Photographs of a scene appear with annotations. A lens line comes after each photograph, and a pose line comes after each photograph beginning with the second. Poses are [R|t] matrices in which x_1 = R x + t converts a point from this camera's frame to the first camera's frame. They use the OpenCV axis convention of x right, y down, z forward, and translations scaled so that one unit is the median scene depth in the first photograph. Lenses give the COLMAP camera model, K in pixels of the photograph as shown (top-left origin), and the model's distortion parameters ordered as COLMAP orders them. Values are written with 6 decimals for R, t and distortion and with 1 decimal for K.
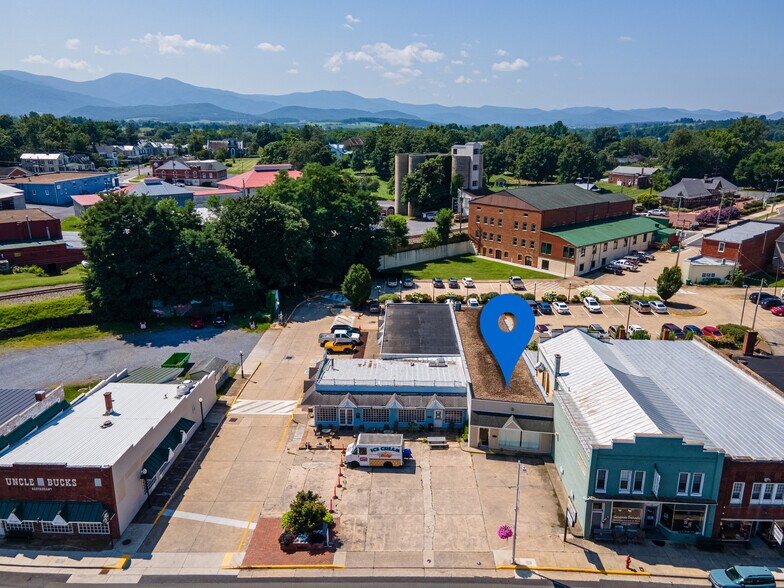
lens RADIAL K [[575.3, 0, 395.3], [0, 575.3, 290.2], [0, 0, 1]] dist [0.019958, 0.040842]
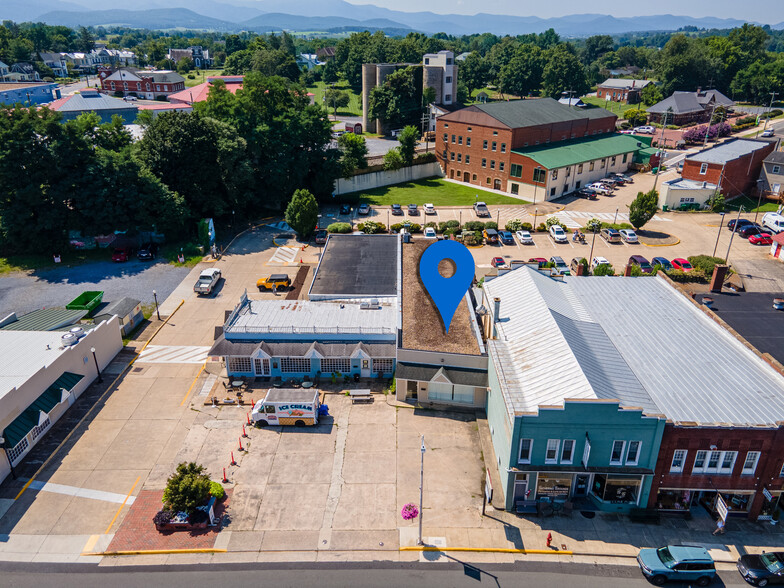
lens RADIAL K [[575.3, 0, 395.3], [0, 575.3, 290.2], [0, 0, 1]] dist [0.019958, 0.040842]
pose [[0.999872, -0.004325, 0.015408, 0.068505], [0.002186, 0.990671, 0.136261, -0.011935], [-0.015854, -0.136209, 0.990553, 0.083210]]
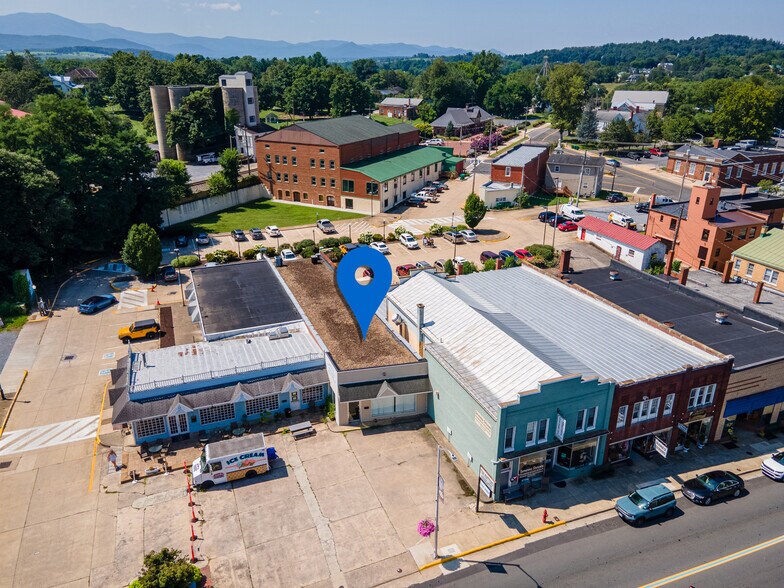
lens RADIAL K [[575.3, 0, 395.3], [0, 575.3, 290.2], [0, 0, 1]] dist [0.019958, 0.040842]
pose [[0.918374, -0.147123, 0.367346, -0.048755], [0.108981, 0.986452, 0.122623, -0.014617], [-0.380410, -0.072580, 0.921965, 0.114611]]
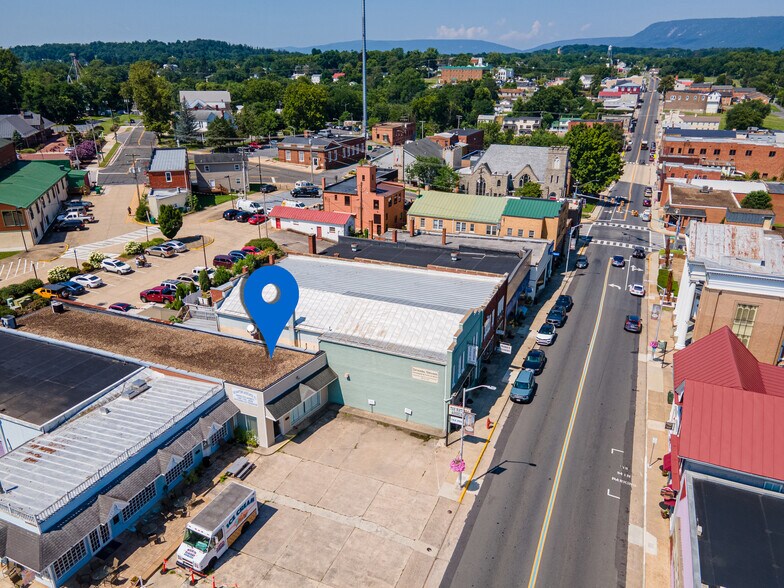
lens RADIAL K [[575.3, 0, 395.3], [0, 575.3, 290.2], [0, 0, 1]] dist [0.019958, 0.040842]
pose [[0.372403, -0.342492, 0.862563, -0.259512], [0.253329, 0.931633, 0.260545, -0.061335], [-0.892827, 0.121485, 0.433706, 0.277603]]
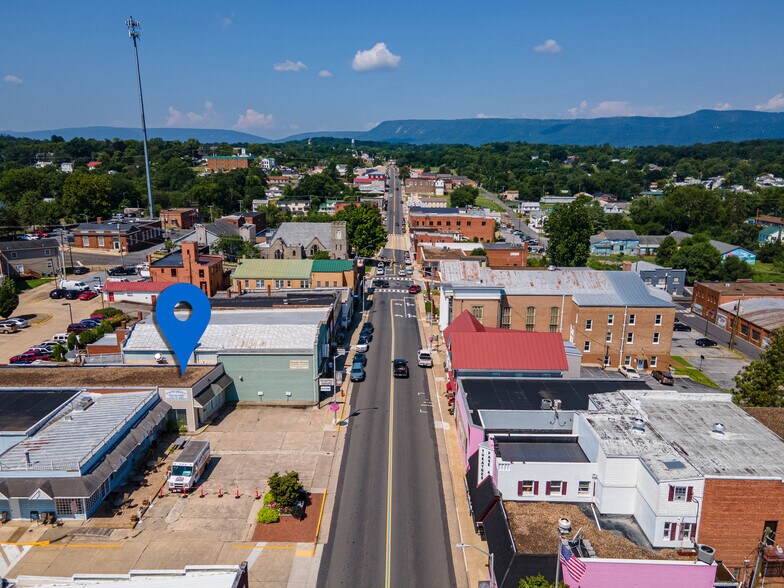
lens RADIAL K [[575.3, 0, 395.3], [0, 575.3, 290.2], [0, 0, 1]] dist [0.019958, 0.040842]
pose [[-0.021157, -0.235638, 0.971611, -0.553057], [0.267029, 0.935192, 0.232620, -0.088016], [-0.963456, 0.264370, 0.043136, 0.301244]]
